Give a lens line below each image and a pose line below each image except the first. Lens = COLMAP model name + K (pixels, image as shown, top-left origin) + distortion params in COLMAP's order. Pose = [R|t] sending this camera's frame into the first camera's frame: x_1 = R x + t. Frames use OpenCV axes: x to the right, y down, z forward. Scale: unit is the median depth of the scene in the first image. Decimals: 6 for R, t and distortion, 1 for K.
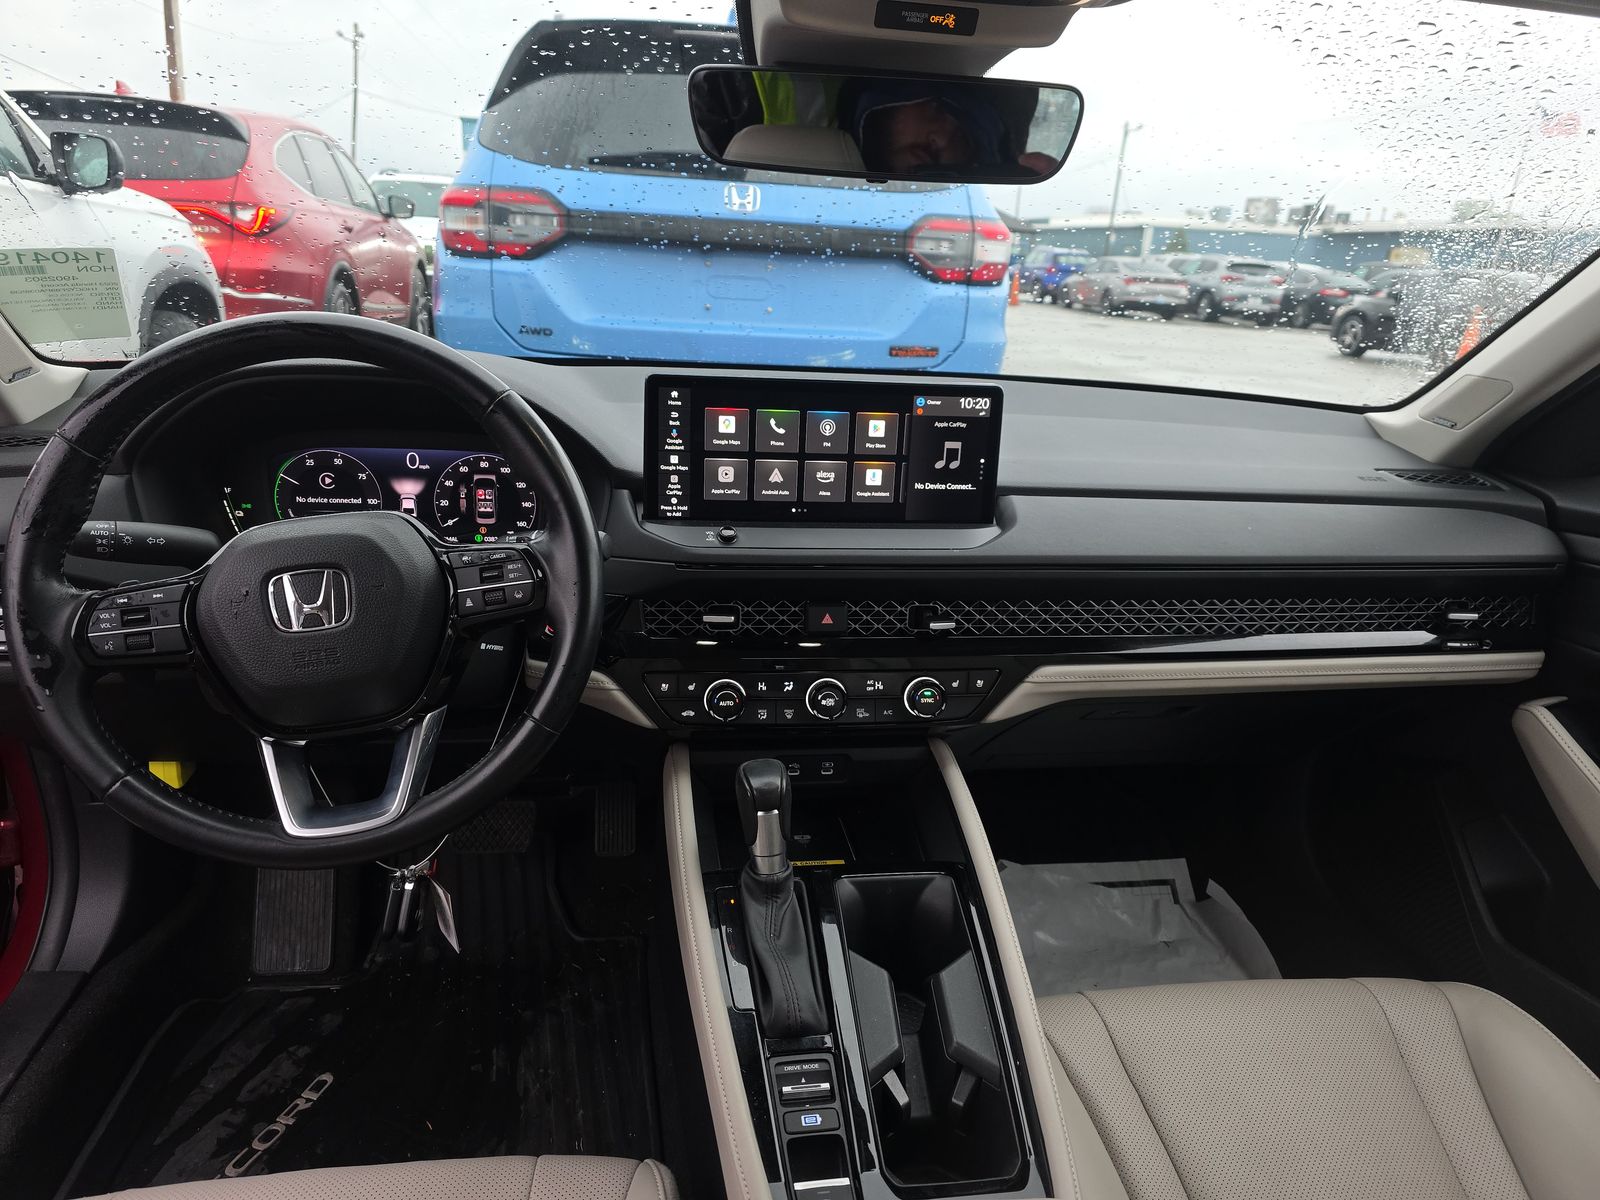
lens RADIAL K [[1093.0, 0, 800.0], [0, 1093.0, 600.0], [0, 0, 1]] dist [0.065919, -0.058269]
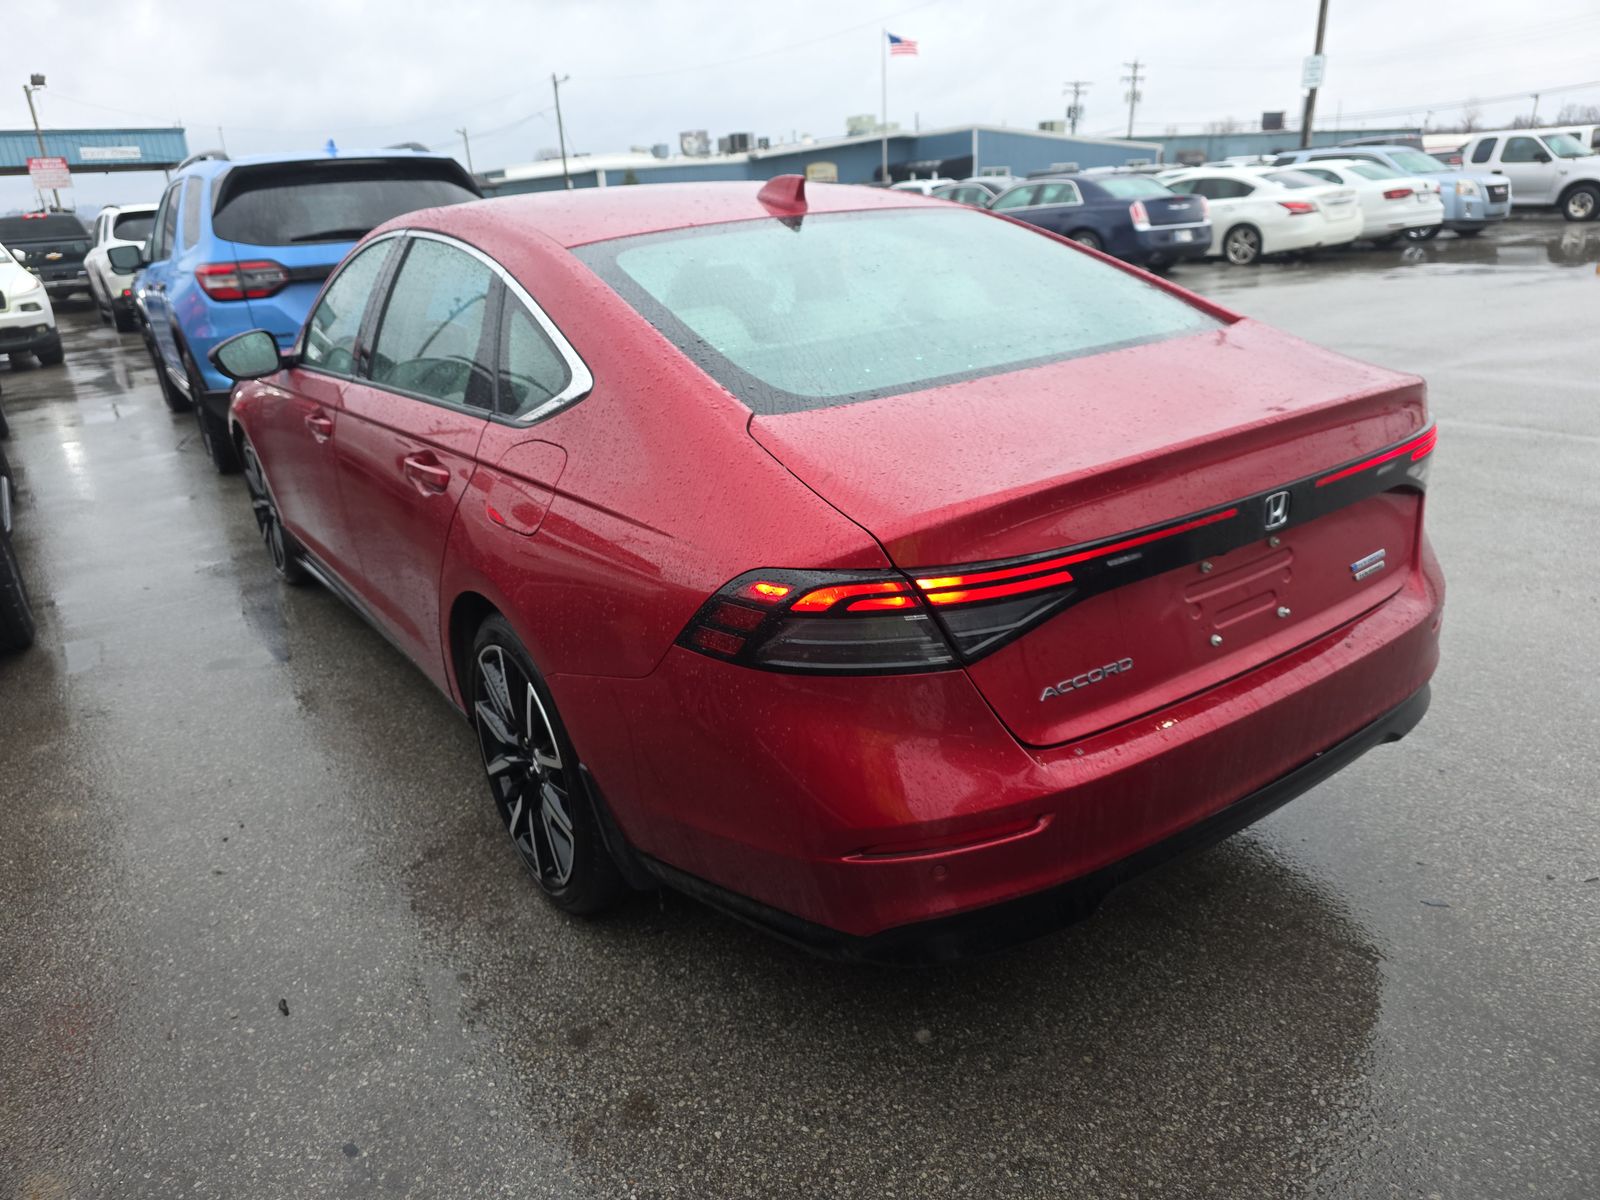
lens RADIAL K [[1103.1, 0, 813.8], [0, 1103.1, 607.6], [0, 0, 1]] dist [0.039589, -0.029459]
pose [[0.887767, -0.264688, 0.376576, -0.049883], [0.245467, 0.964324, 0.099124, 0.040754], [-0.389378, 0.004438, 0.921067, -0.189799]]
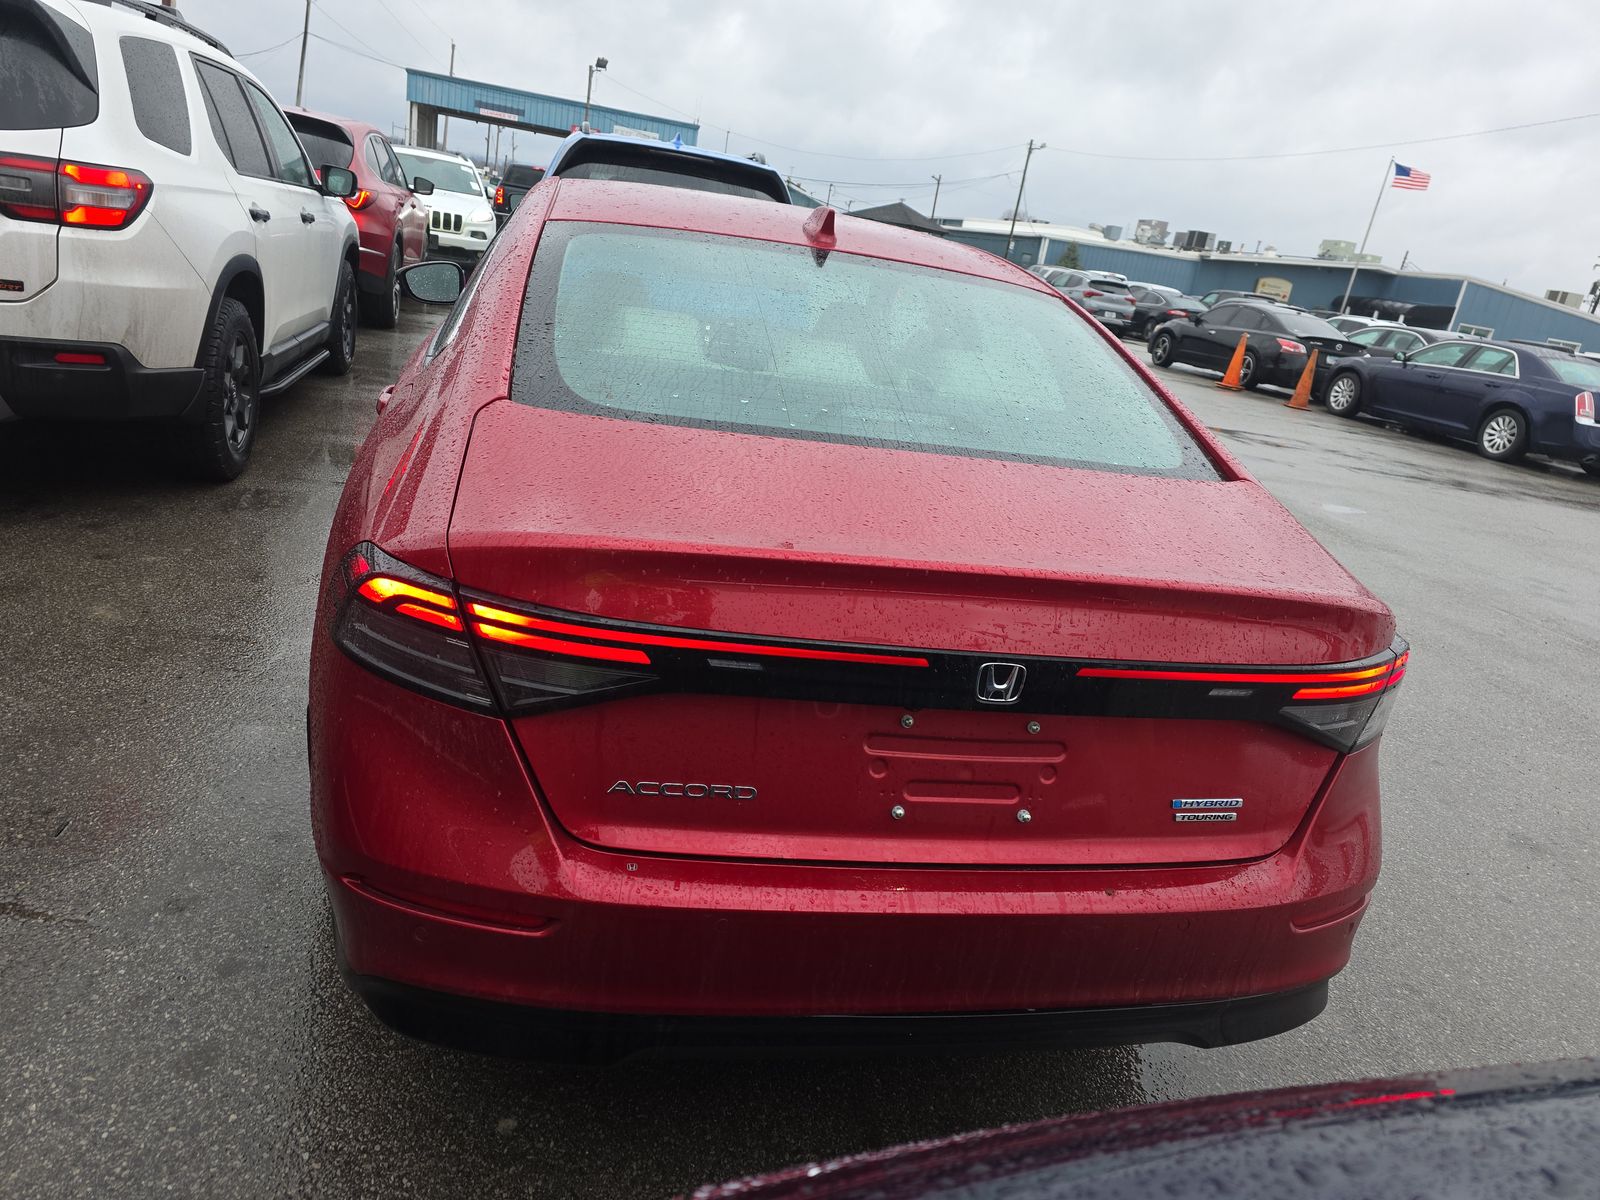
lens RADIAL K [[1093.0, 0, 800.0], [0, 1093.0, 600.0], [0, 0, 1]] dist [0.065919, -0.058269]
pose [[0.993850, 0.066451, 0.088580, 0.005683], [-0.068165, 0.997538, 0.016469, 0.046251], [-0.087267, -0.022406, 0.995933, -0.190451]]
